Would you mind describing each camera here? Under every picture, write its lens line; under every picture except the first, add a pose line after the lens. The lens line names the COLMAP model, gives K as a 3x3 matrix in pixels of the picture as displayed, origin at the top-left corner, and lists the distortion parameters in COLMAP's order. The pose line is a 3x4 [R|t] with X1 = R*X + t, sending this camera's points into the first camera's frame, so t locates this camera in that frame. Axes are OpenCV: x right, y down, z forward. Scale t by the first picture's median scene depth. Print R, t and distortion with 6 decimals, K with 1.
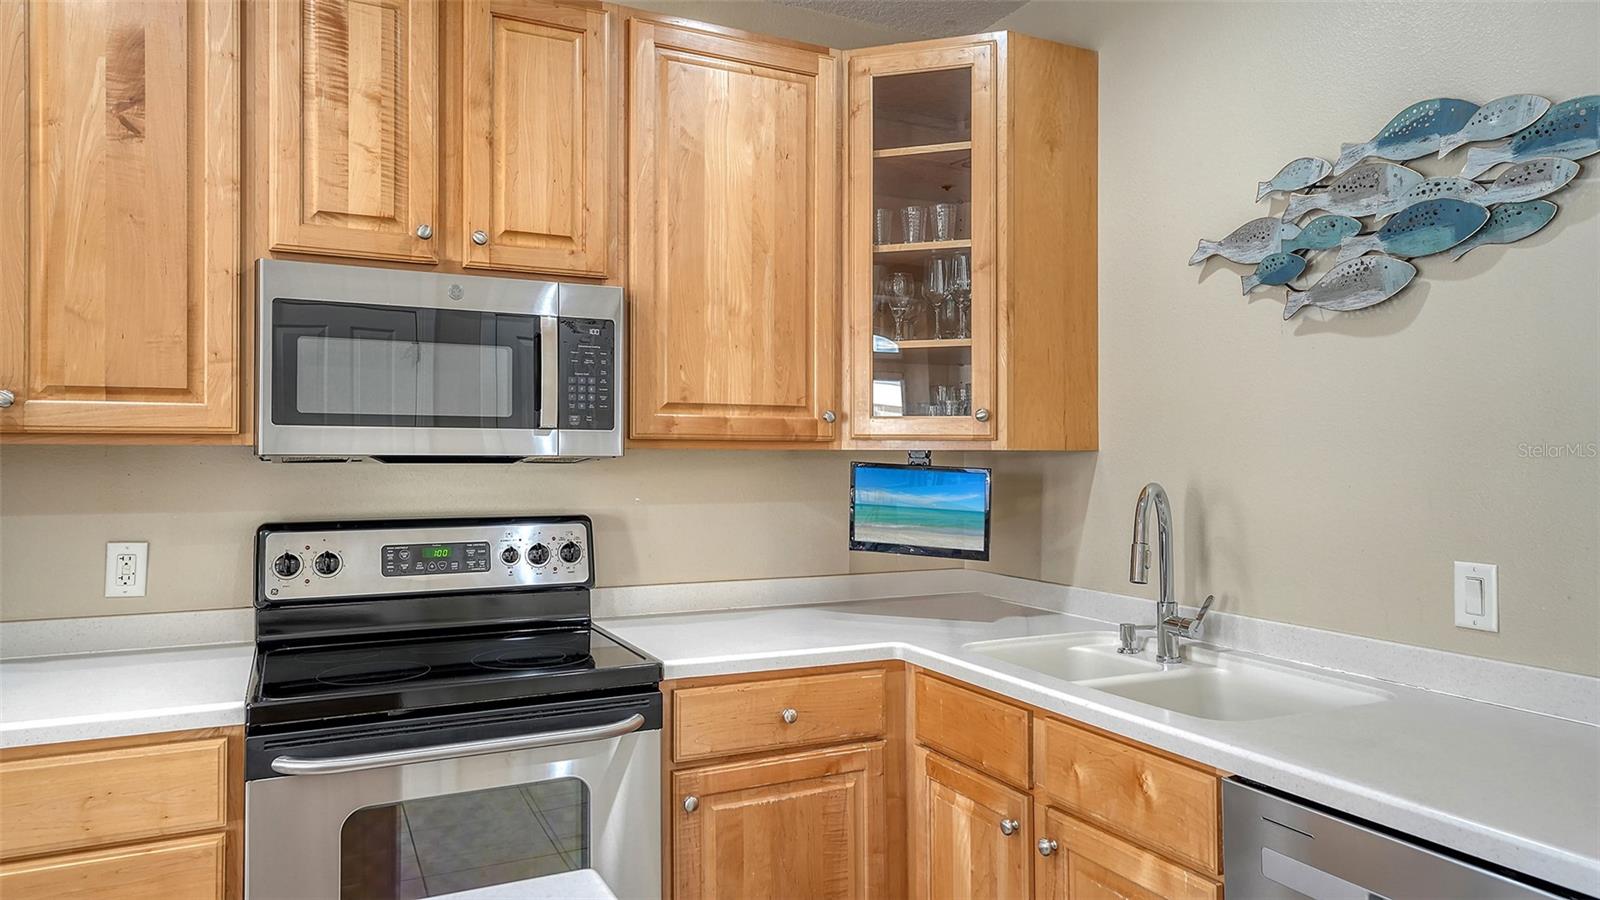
lens RADIAL K [[1037.0, 0, 800.0], [0, 1037.0, 450.0], [0, 0, 1]] dist [0.014723, -0.000207]
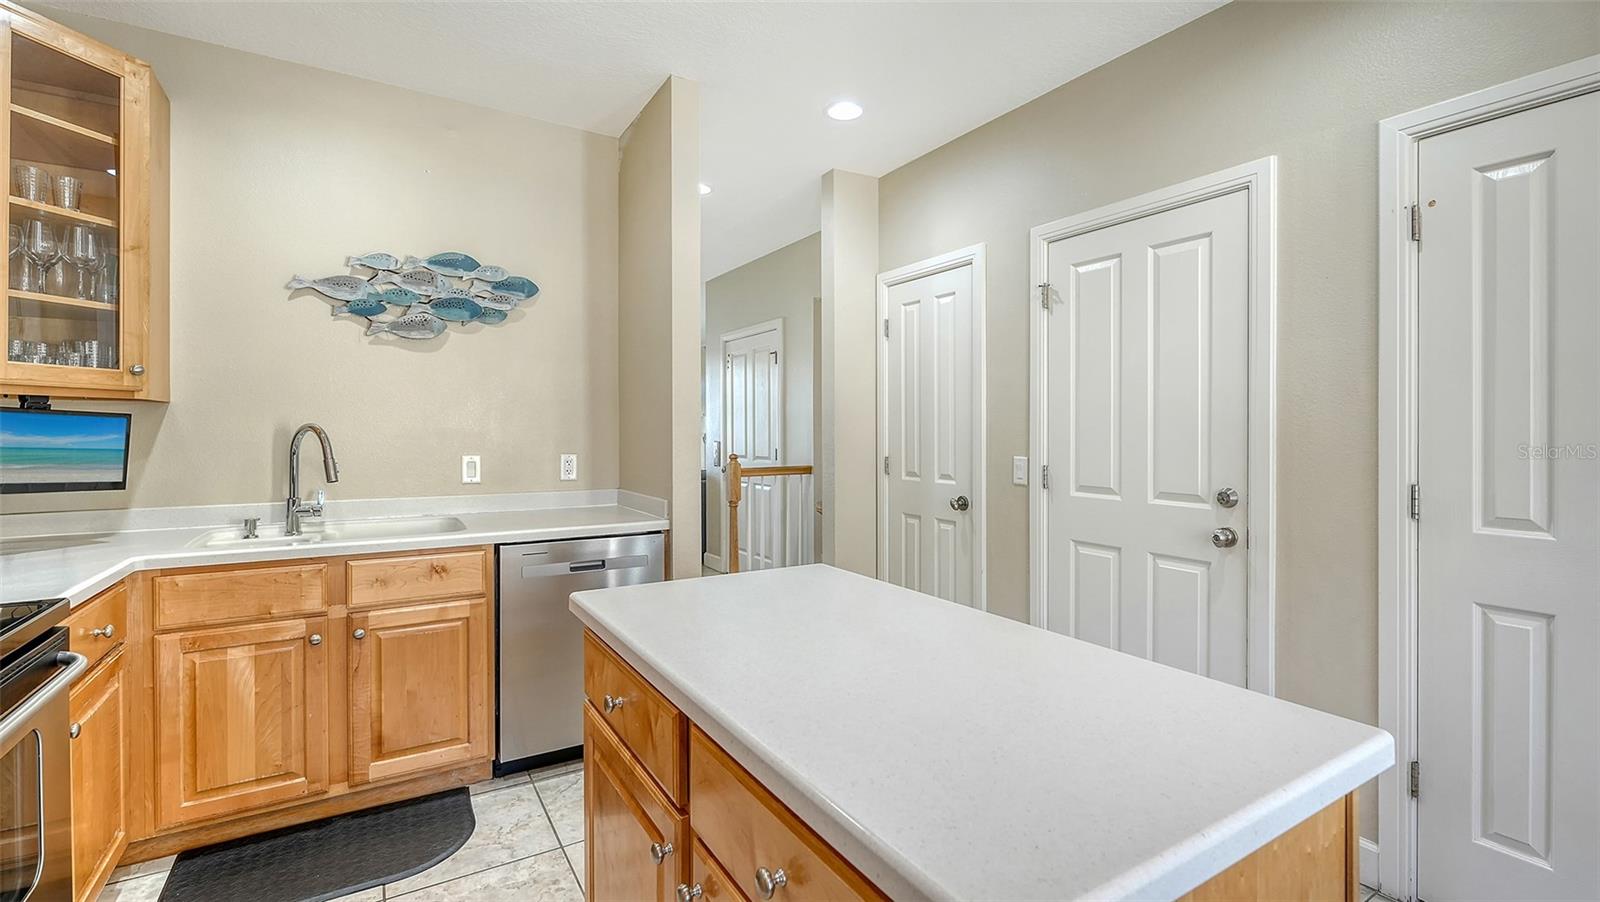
lens RADIAL K [[684.7, 0, 800.0], [0, 684.7, 451.0], [0, 0, 1]] dist [-0.000036, 0.000056]
pose [[-0.092528, -0.036011, 0.995059, -0.789344], [-0.008358, 0.999339, 0.035389, 0.030067], [-0.995675, -0.005043, -0.092768, 0.322925]]
